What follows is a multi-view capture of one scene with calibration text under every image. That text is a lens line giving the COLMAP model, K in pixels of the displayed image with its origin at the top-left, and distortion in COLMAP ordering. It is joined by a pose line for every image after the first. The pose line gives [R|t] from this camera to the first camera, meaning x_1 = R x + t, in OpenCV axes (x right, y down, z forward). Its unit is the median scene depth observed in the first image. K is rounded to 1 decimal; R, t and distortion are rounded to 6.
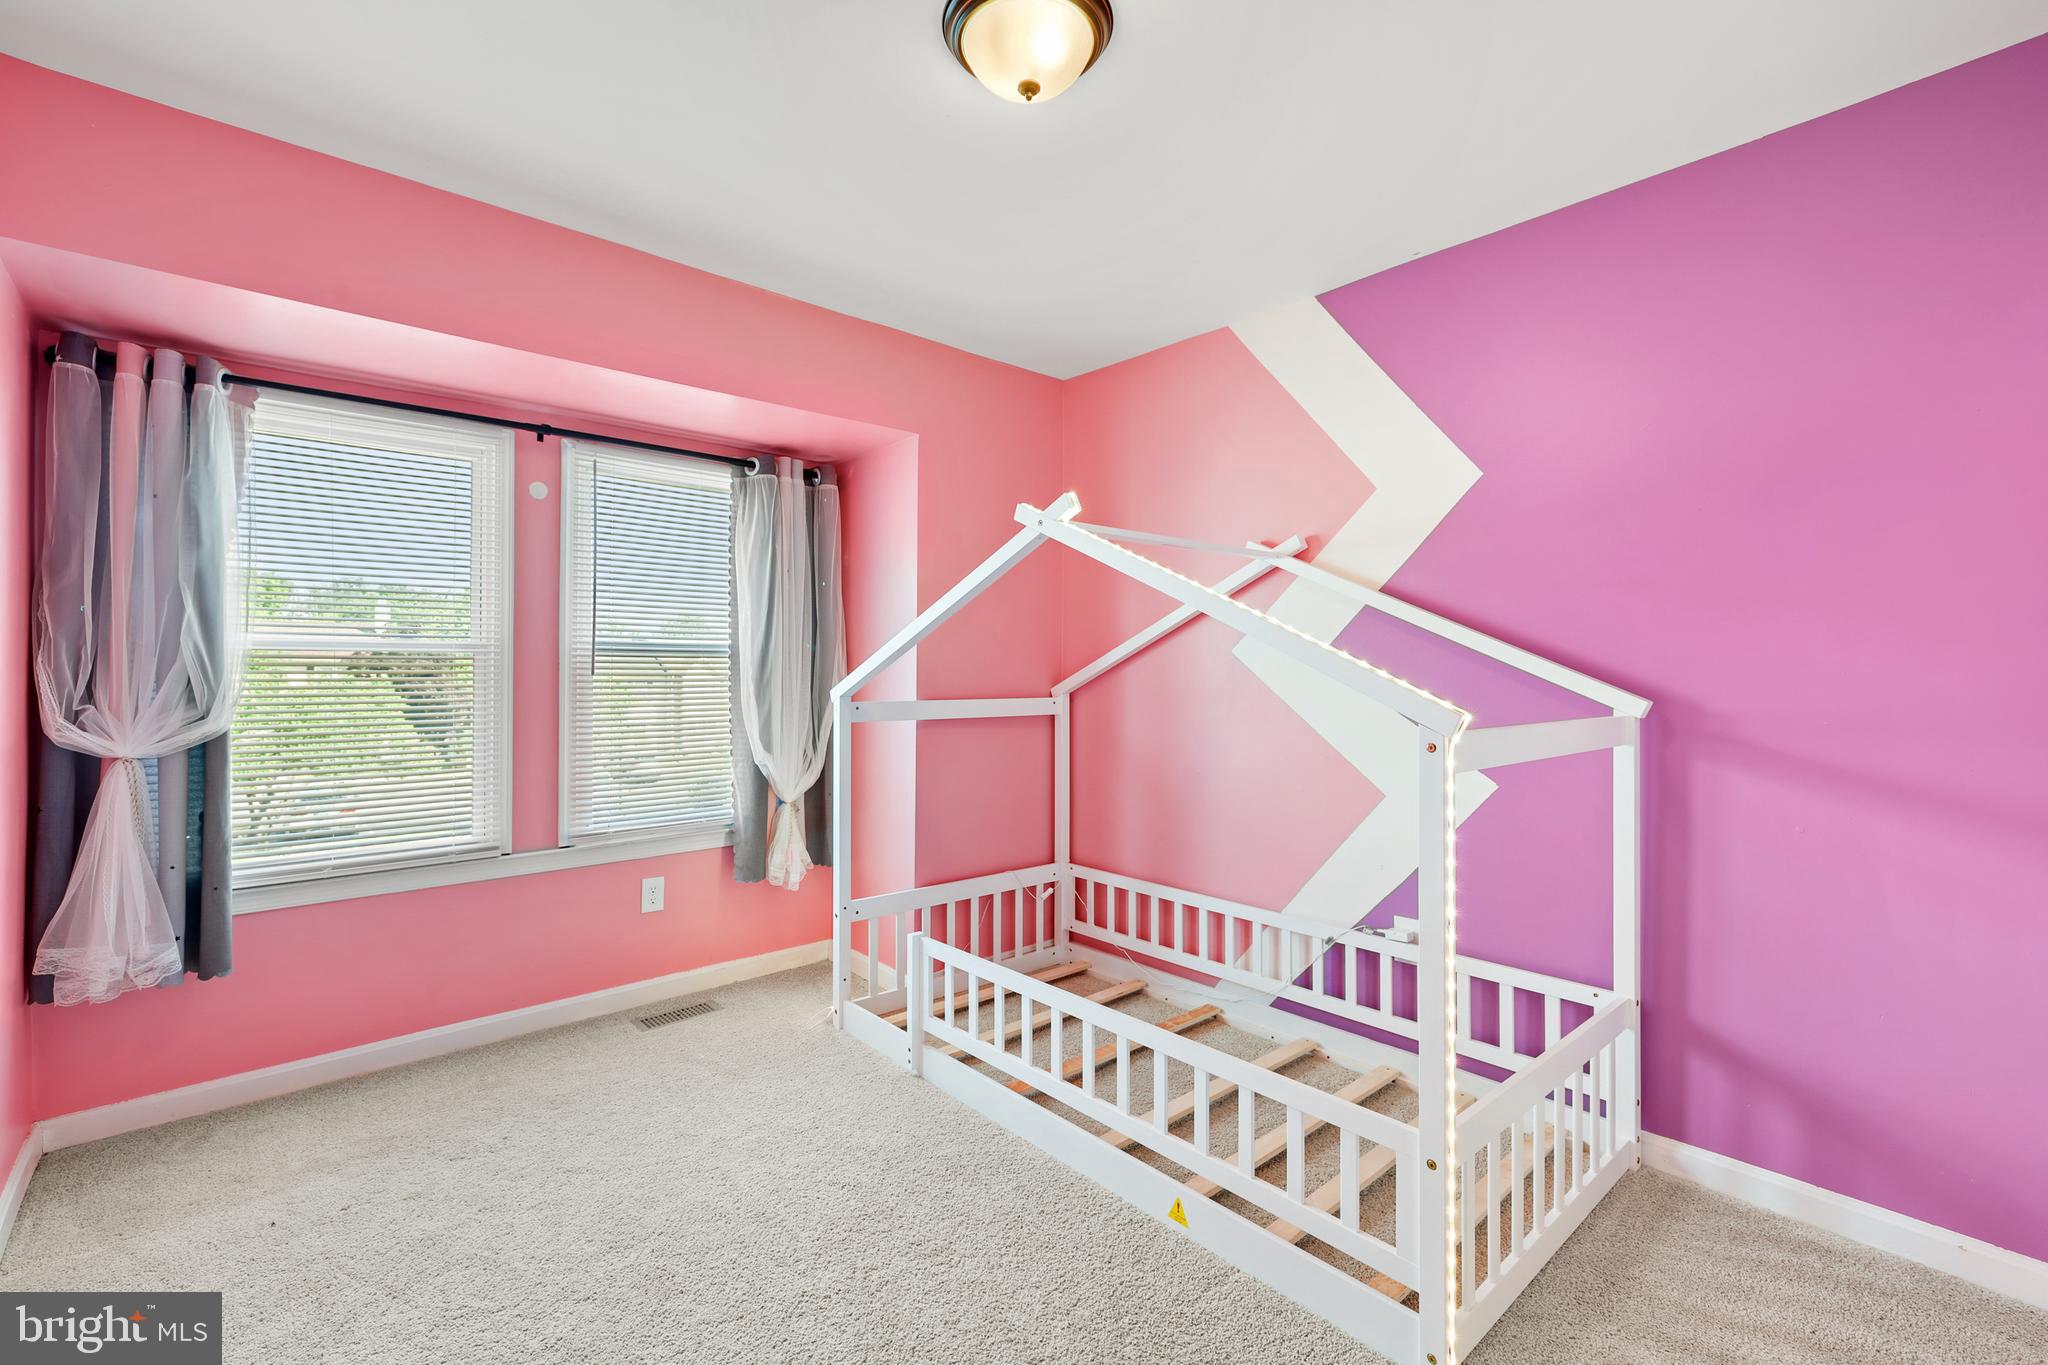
lens RADIAL K [[872.5, 0, 1024.0], [0, 872.5, 682.5], [0, 0, 1]] dist [0.000084, -0.000176]
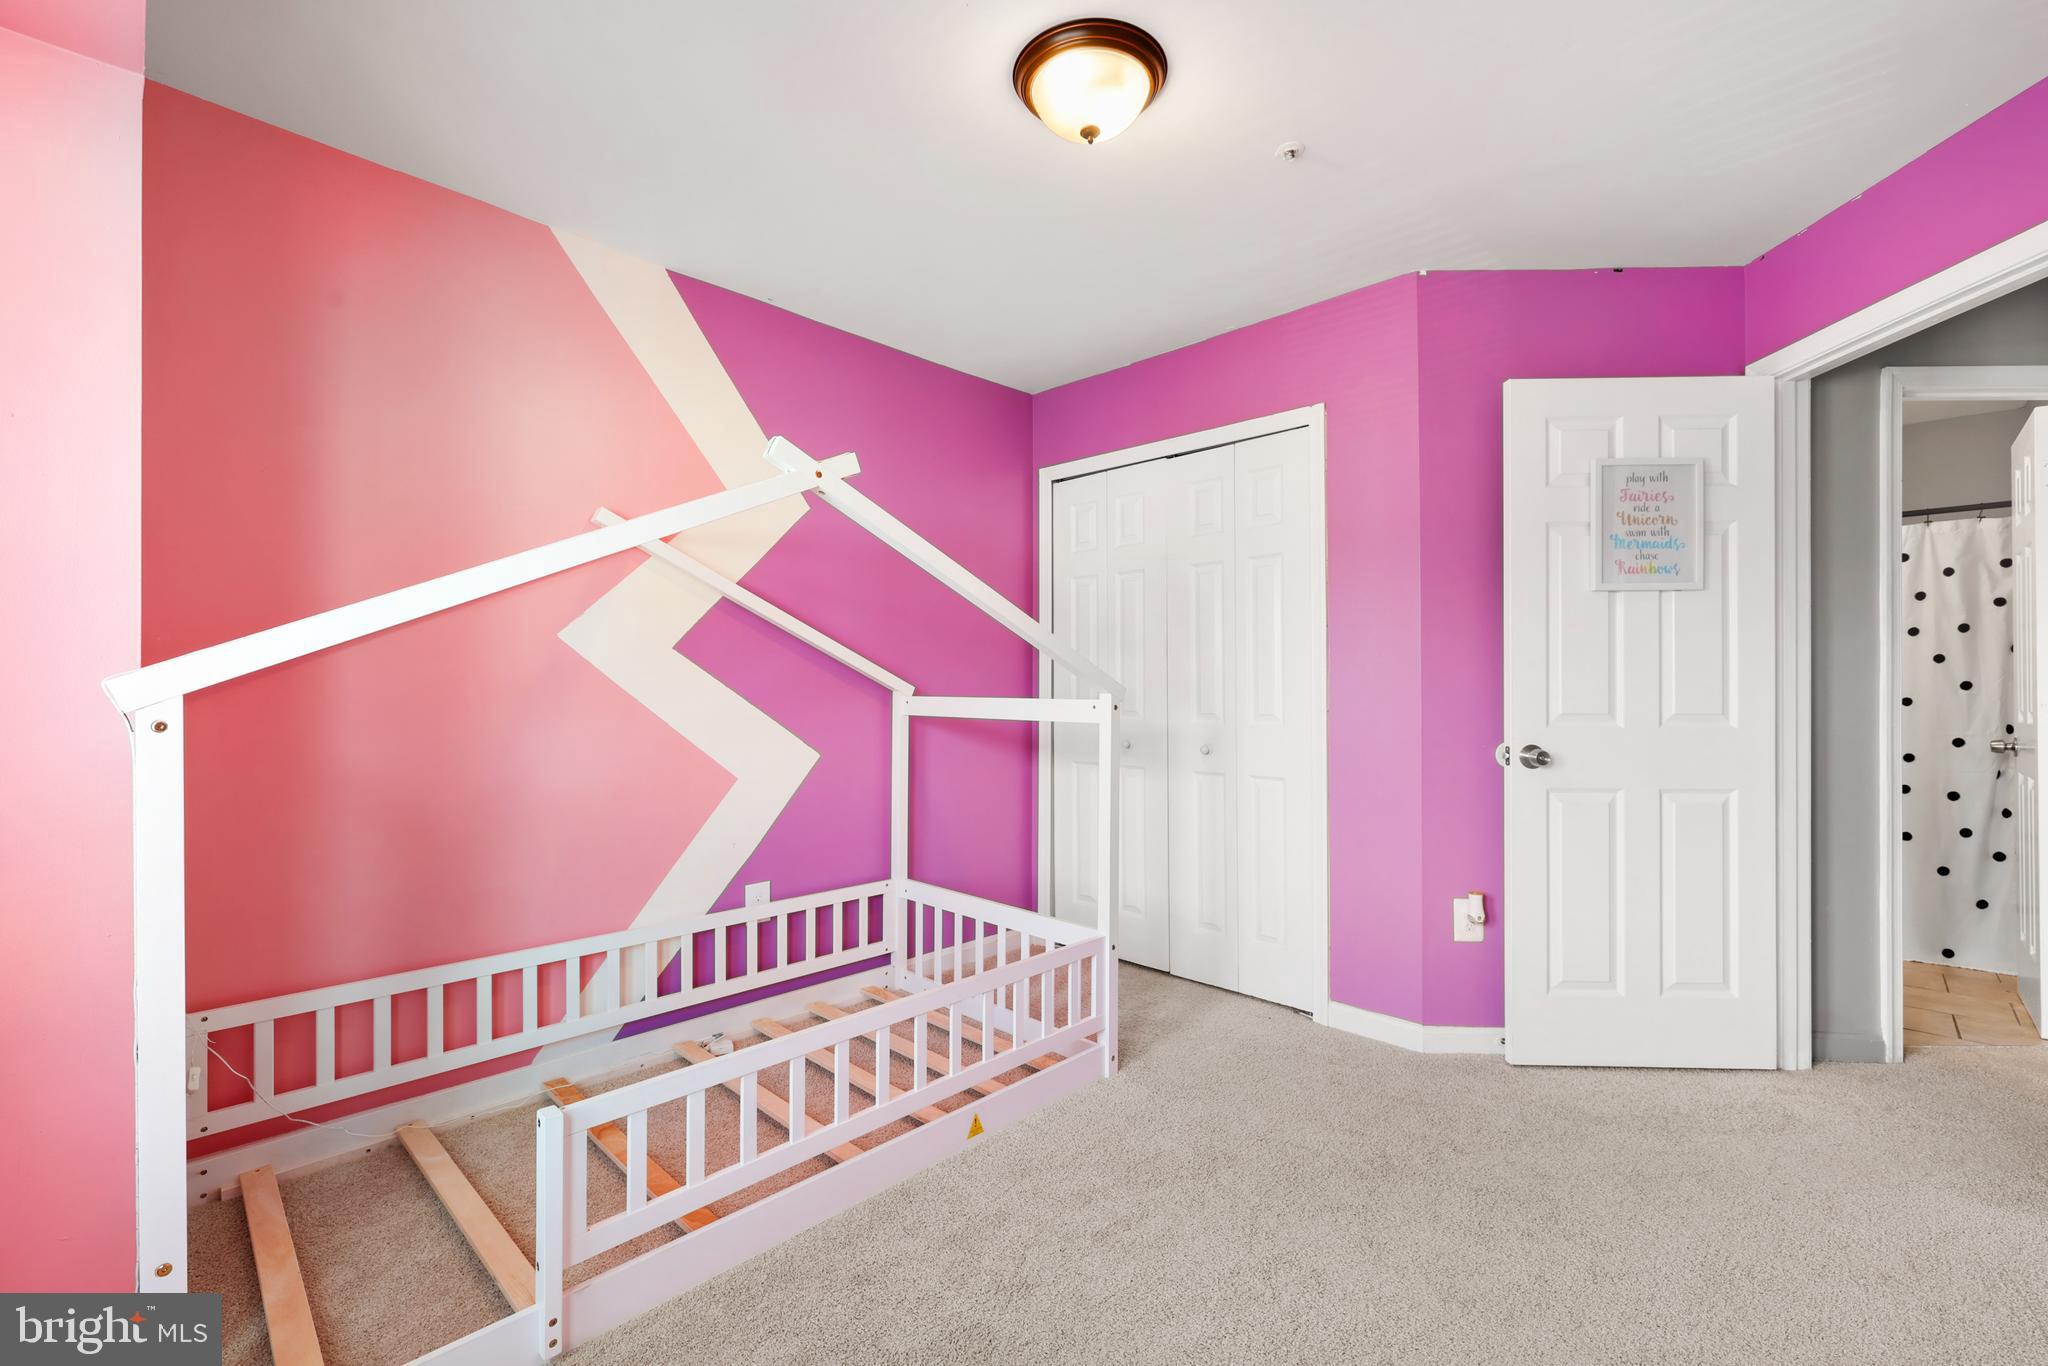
lens RADIAL K [[857.8, 0, 1026.9], [0, 857.8, 696.9], [0, 0, 1]] dist [0.000404, 0.000109]
pose [[-0.081782, -0.015105, 0.996536, -0.604165], [0.000497, 0.999884, 0.015197, 0.009970], [-0.996650, 0.001738, -0.081765, 0.644876]]
